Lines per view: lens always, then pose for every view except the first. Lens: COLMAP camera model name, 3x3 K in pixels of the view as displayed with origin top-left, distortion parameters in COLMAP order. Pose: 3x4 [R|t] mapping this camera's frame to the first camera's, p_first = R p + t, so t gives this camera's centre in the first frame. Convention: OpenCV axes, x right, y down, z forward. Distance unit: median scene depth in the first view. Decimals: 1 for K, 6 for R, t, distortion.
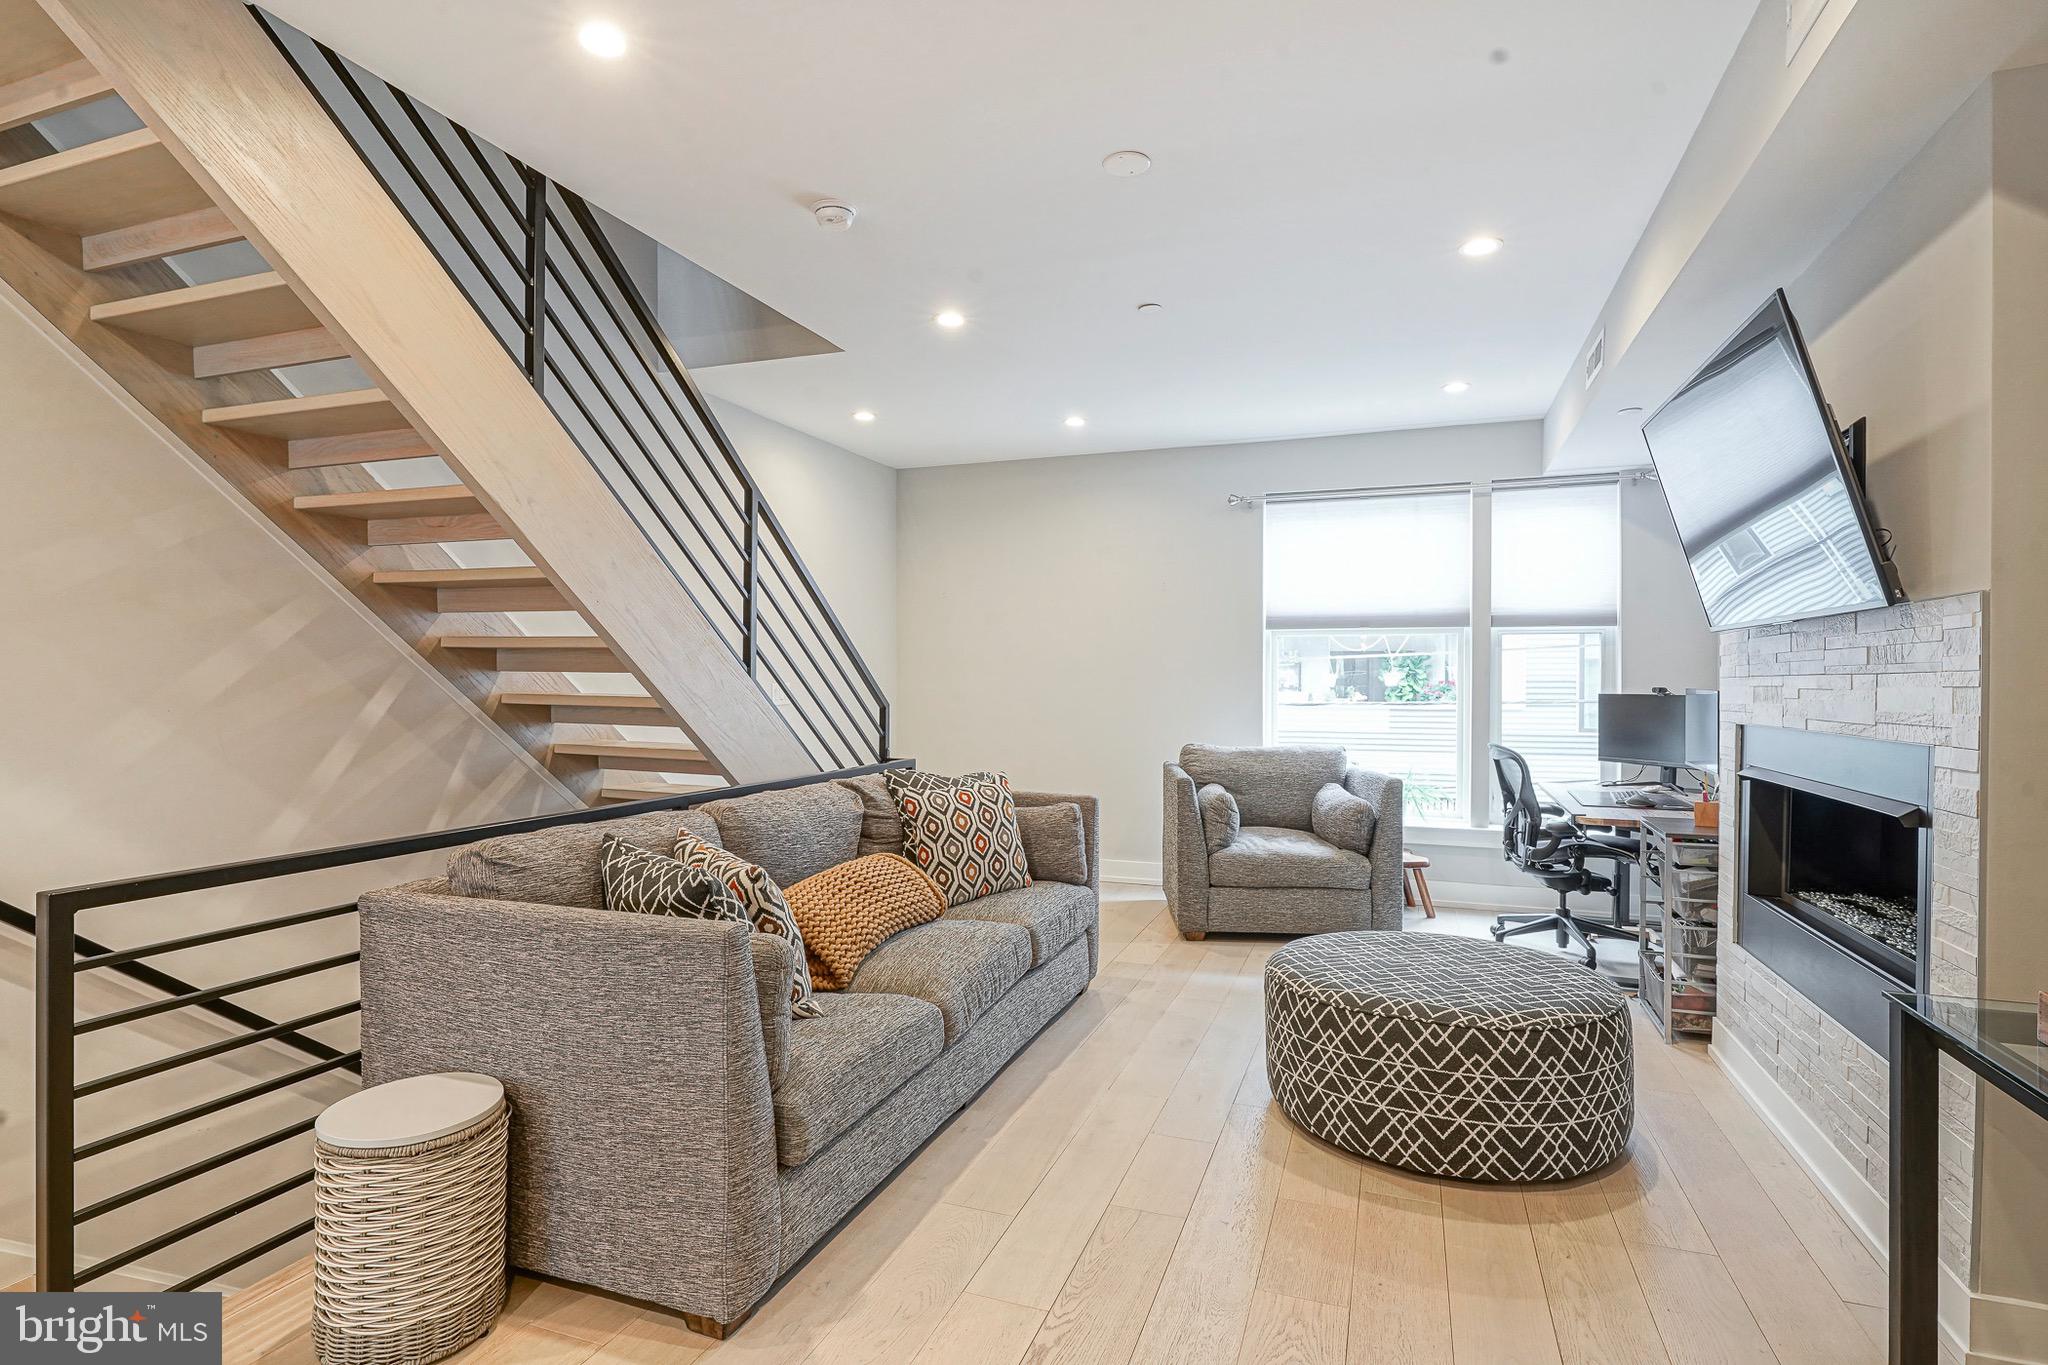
lens RADIAL K [[988.6, 0, 984.7], [0, 988.6, 682.7], [0, 0, 1]] dist [-0.000231, 0.000082]
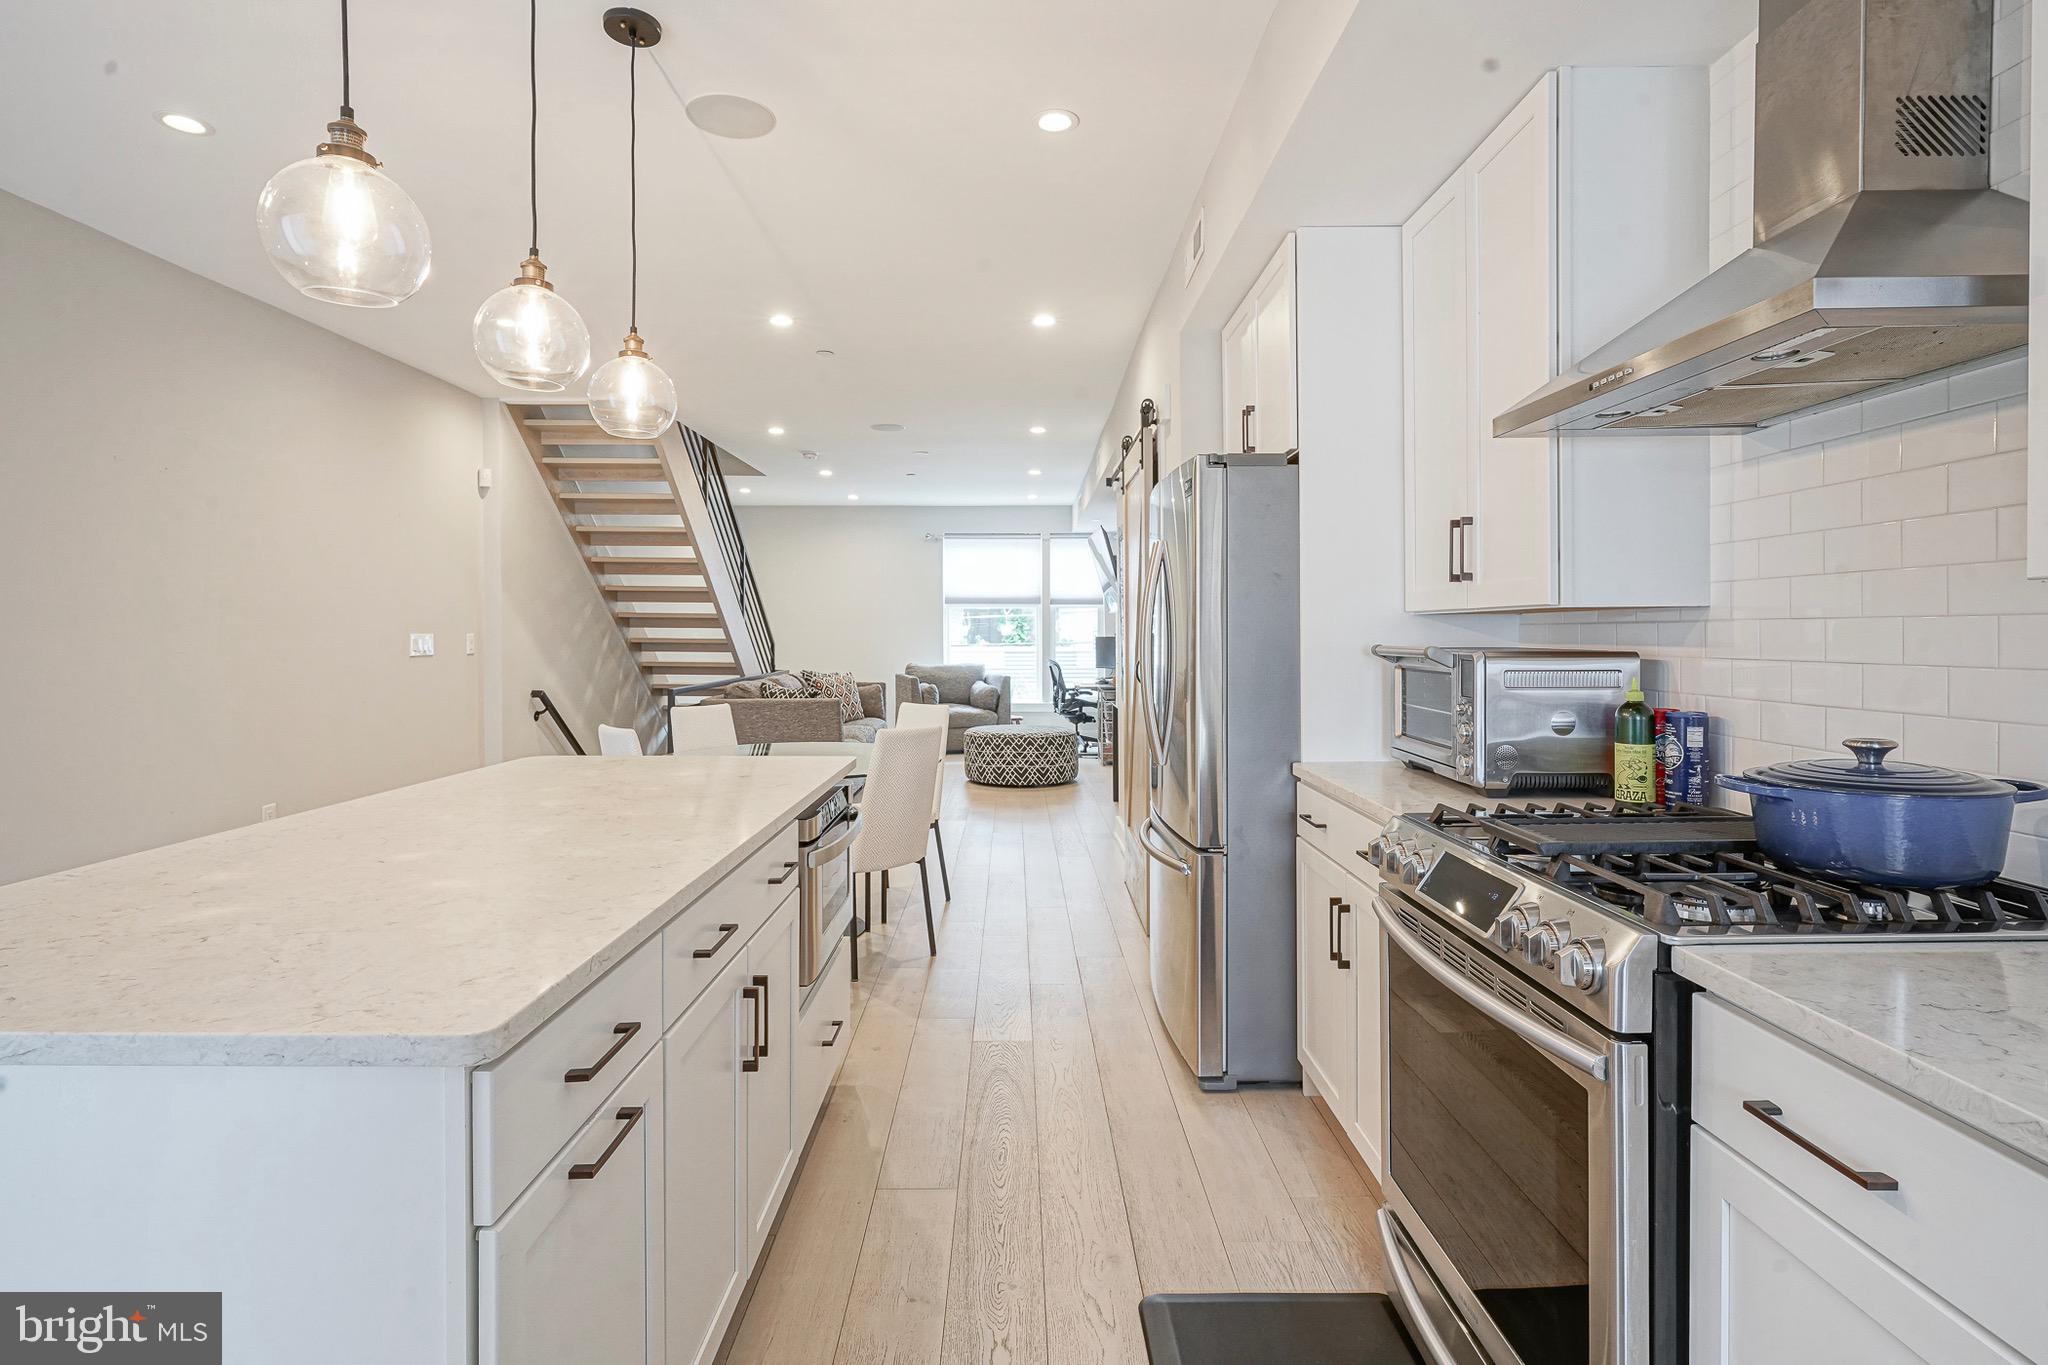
lens RADIAL K [[988.6, 0, 1020.1], [0, 988.6, 637.9], [0, 0, 1]] dist [-0.000231, 0.000082]
pose [[0.919277, -0.006821, 0.393553, -0.380614], [0.005607, 0.999975, 0.004233, 0.004237], [-0.393572, -0.001685, 0.919292, -0.927475]]
